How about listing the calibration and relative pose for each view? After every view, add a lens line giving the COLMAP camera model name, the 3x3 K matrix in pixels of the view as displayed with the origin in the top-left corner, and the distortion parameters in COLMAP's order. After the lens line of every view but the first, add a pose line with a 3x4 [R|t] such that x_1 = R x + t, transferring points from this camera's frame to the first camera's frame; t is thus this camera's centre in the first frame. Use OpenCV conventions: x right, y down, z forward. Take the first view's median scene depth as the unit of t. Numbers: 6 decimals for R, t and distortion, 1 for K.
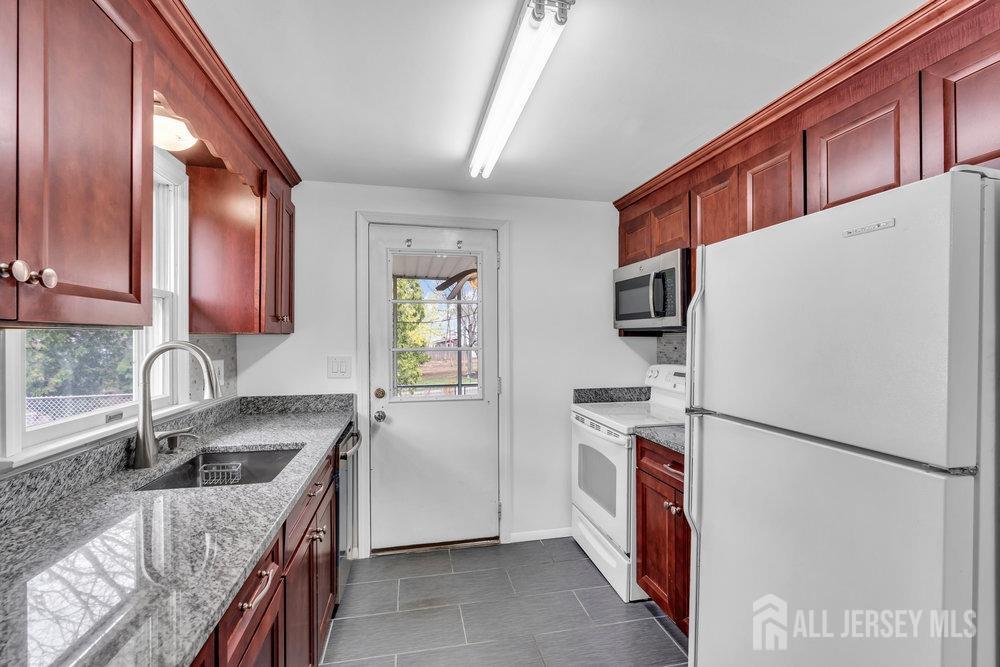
lens RADIAL K [[451.8, 0, 503.6], [0, 451.8, 339.7], [0, 0, 1]] dist [0.001533, 0.000825]
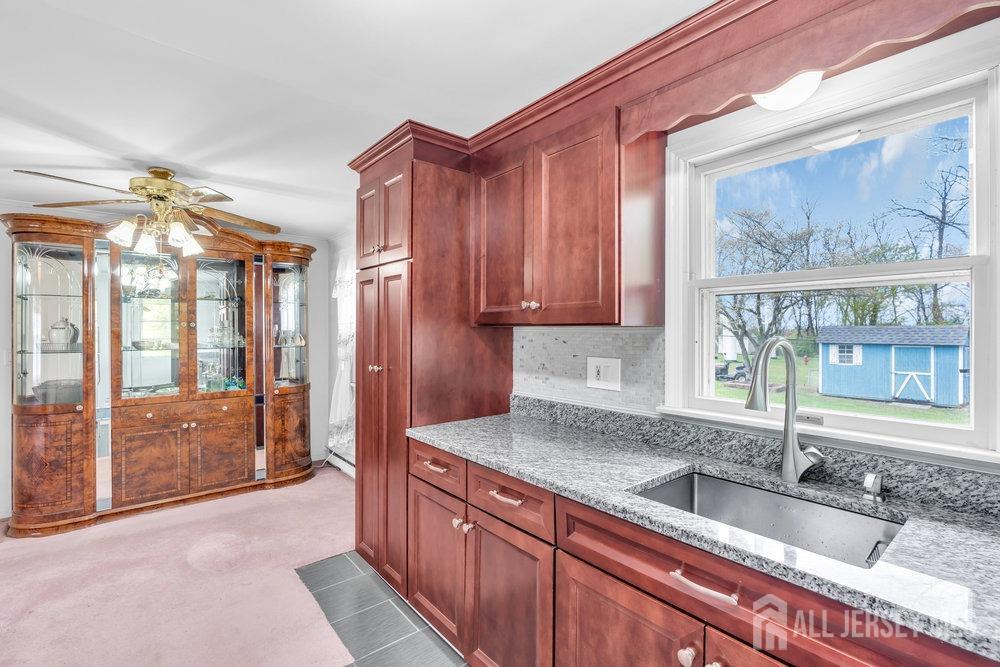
lens RADIAL K [[446.3, 0, 500.0], [0, 446.3, 333.5], [0, 0, 1]] dist [0.002692, 0.000584]
pose [[-0.887043, -0.002503, -0.461679, 0.062646], [-0.007905, 0.999921, 0.009768, -0.002457], [0.461618, 0.012314, -0.886993, 0.931132]]
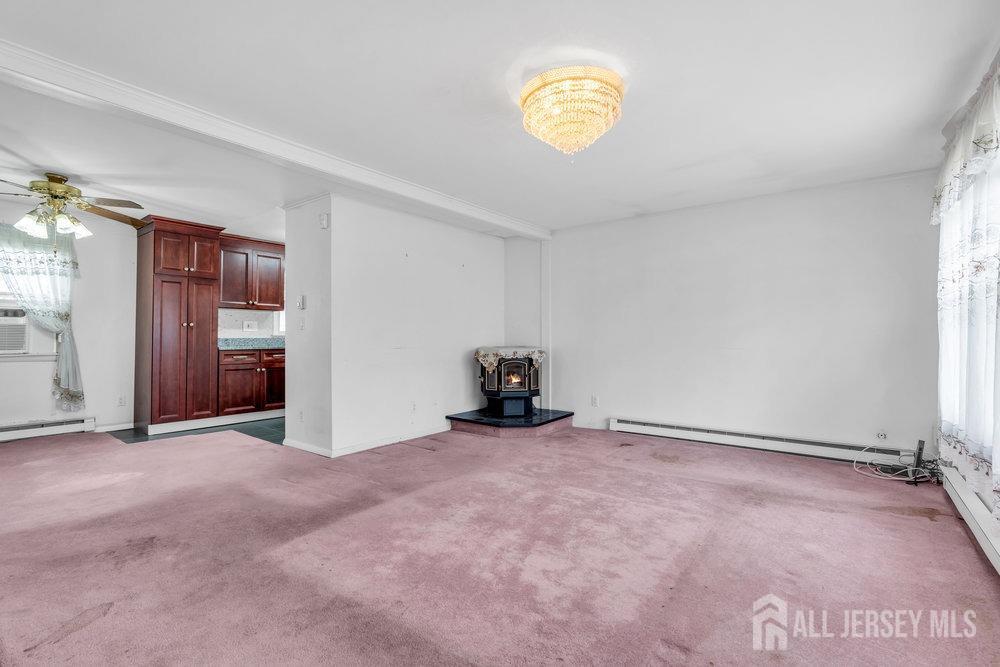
lens RADIAL K [[452.8, 0, 500.0], [0, 452.8, 333.5], [0, 0, 1]] dist [0.006259, 0.000574]
pose [[0.635332, -0.006875, -0.772208, 2.258016], [-0.005550, 0.999894, -0.013468, 0.136454], [0.772219, 0.012842, 0.635227, -0.186365]]
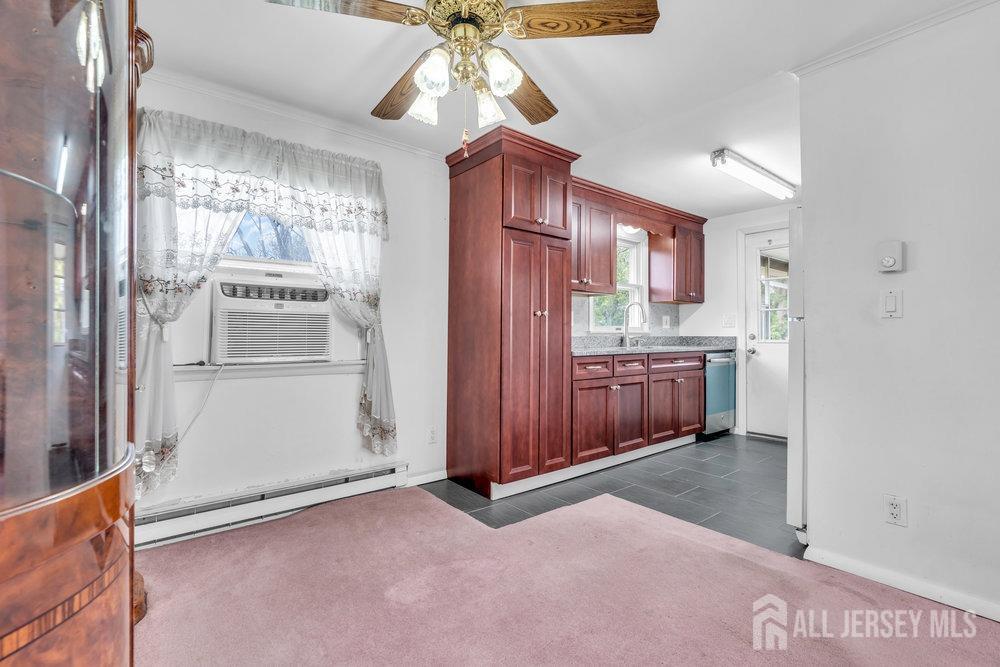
lens RADIAL K [[457.6, 0, 512.1], [0, 457.6, 325.3], [0, 0, 1]] dist [-0.003309, -0.000049]
pose [[0.458387, -0.017852, -0.888573, 0.889748], [-0.007935, 0.999676, -0.024178, 0.138096], [0.888717, 0.018134, 0.458097, -0.589735]]
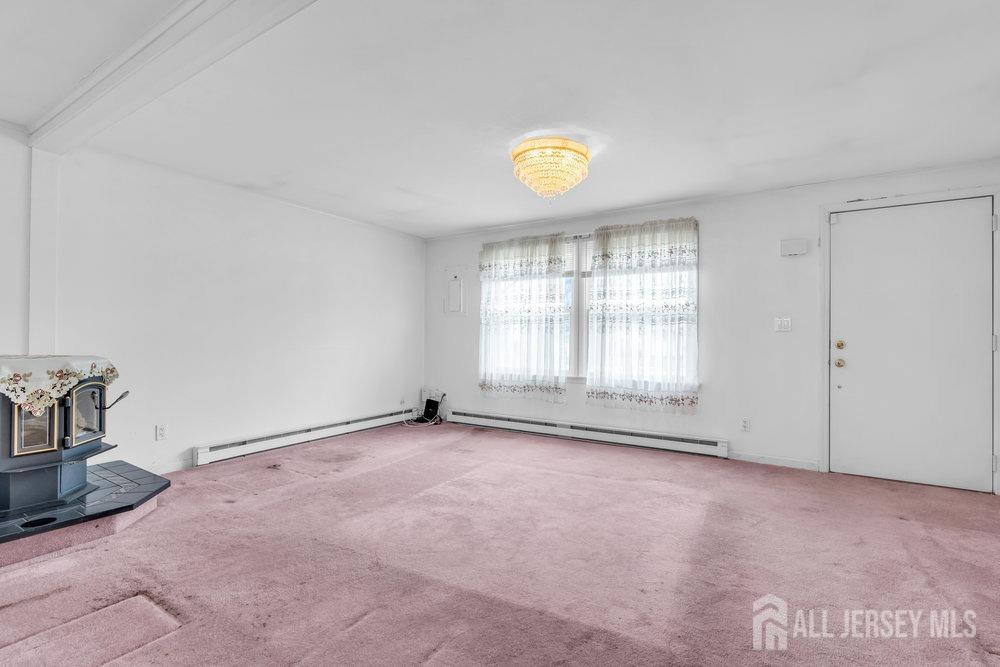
lens RADIAL K [[451.8, 0, 503.6], [0, 451.8, 339.7], [0, 0, 1]] dist [0.001533, 0.000825]
pose [[0.700251, 0.006211, 0.713870, 0.719365], [-0.005453, 0.999980, -0.003351, 0.131188], [-0.713876, -0.001546, 0.700270, -0.247837]]
